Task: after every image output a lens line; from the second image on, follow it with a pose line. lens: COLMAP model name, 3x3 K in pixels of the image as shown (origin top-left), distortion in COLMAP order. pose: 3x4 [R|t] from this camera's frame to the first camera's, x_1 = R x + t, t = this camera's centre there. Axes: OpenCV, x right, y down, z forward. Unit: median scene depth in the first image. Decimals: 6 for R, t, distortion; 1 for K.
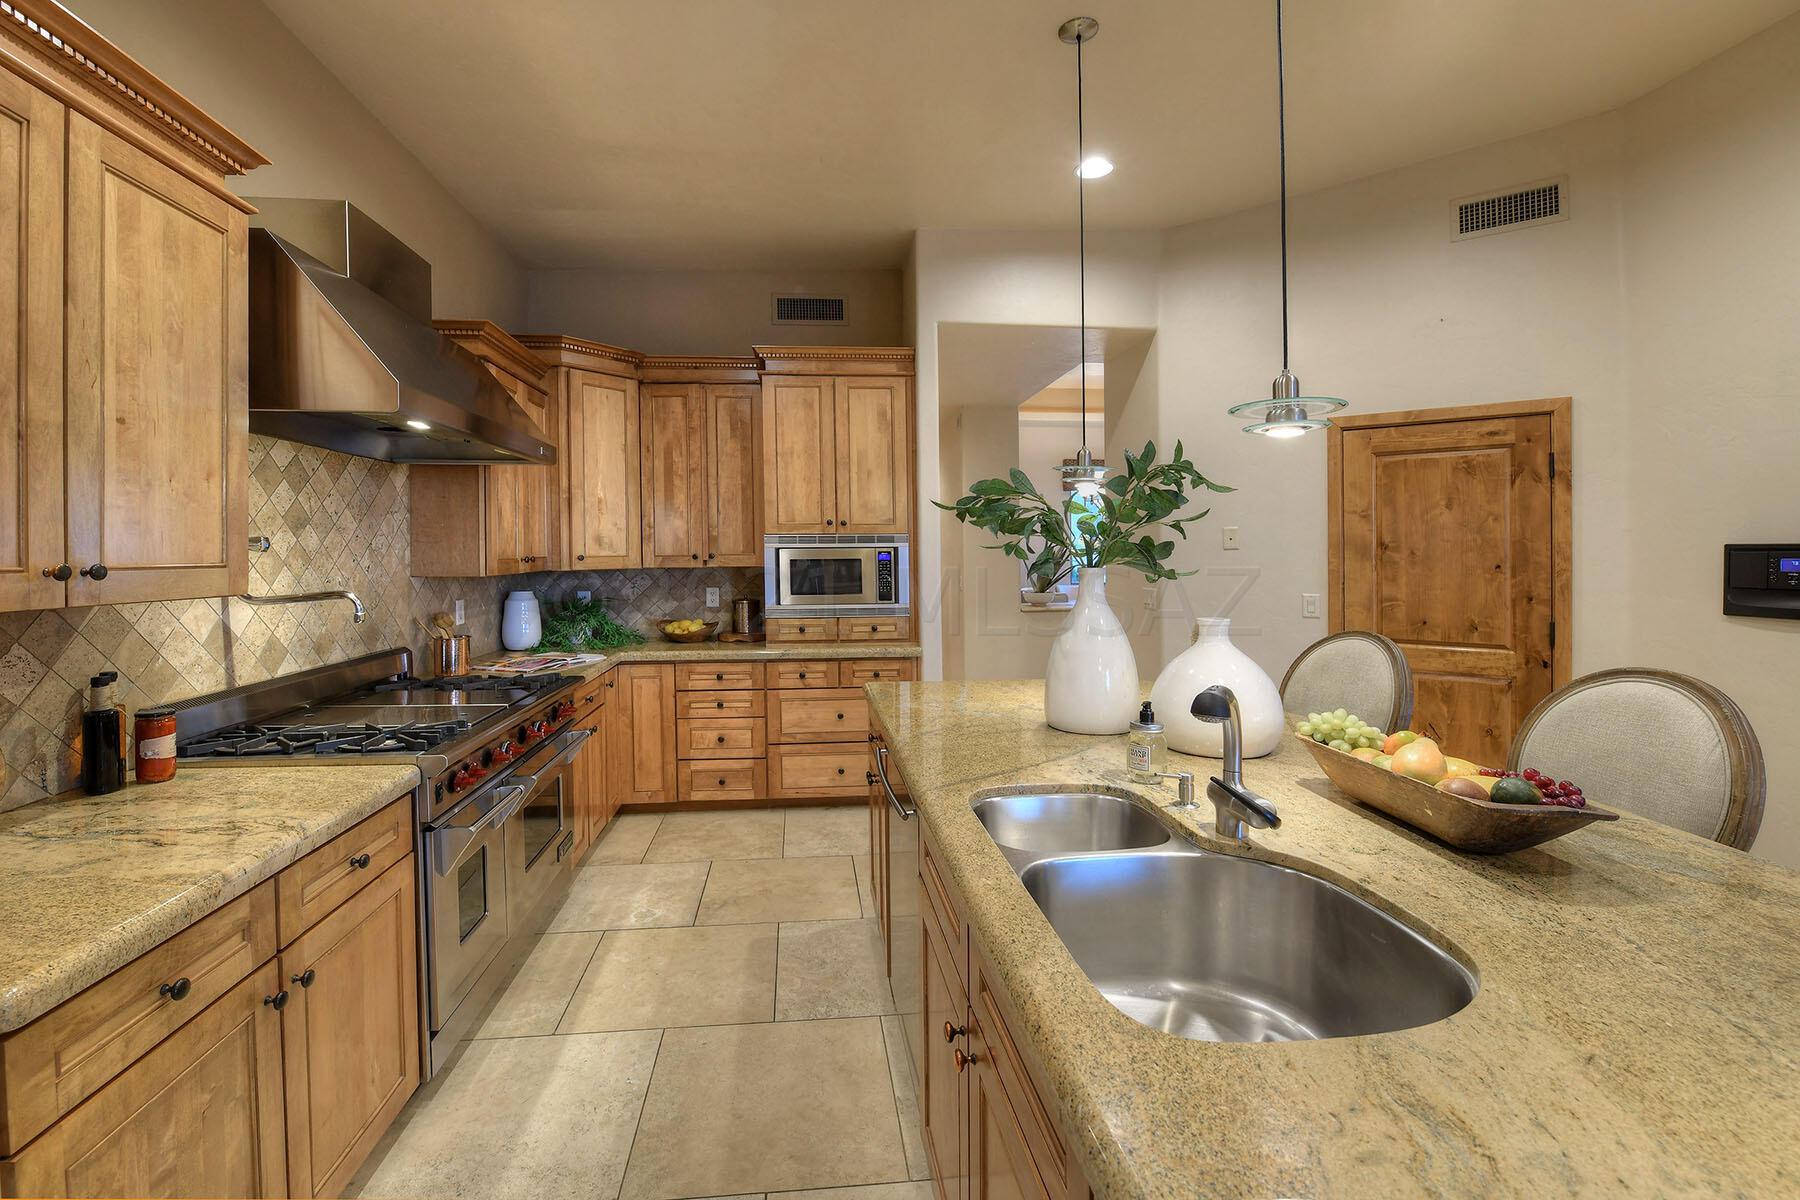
lens RADIAL K [[756.8, 0, 891.4], [0, 756.8, 550.9], [0, 0, 1]] dist [-0.000226, -0.000033]
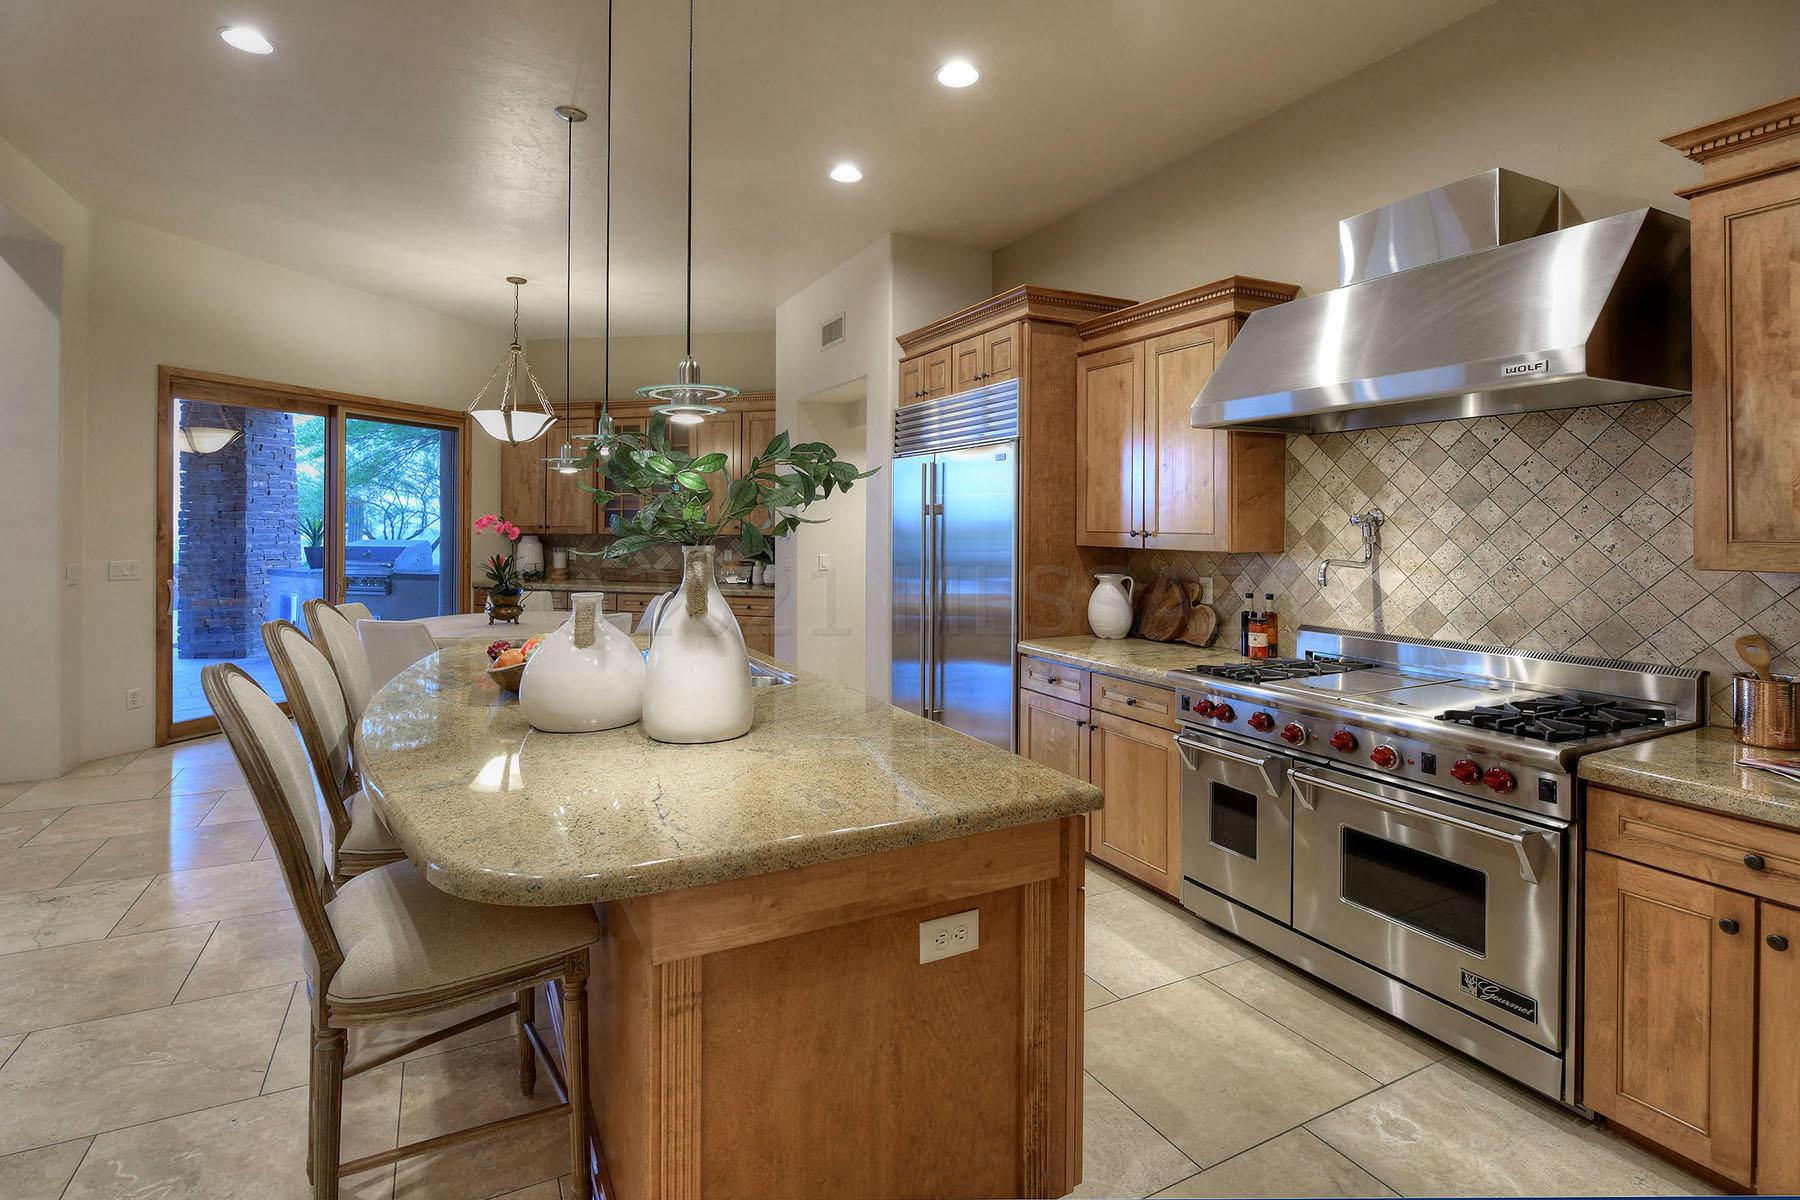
lens RADIAL K [[878.7, 0, 898.4], [0, 878.7, 532.0], [0, 0, 1]] dist [0.000590, 0.000115]
pose [[-0.937739, 0.003787, -0.347319, 0.375518], [0.002346, 0.999987, 0.004569, 0.001266], [0.347332, 0.003470, -0.937736, 1.961389]]
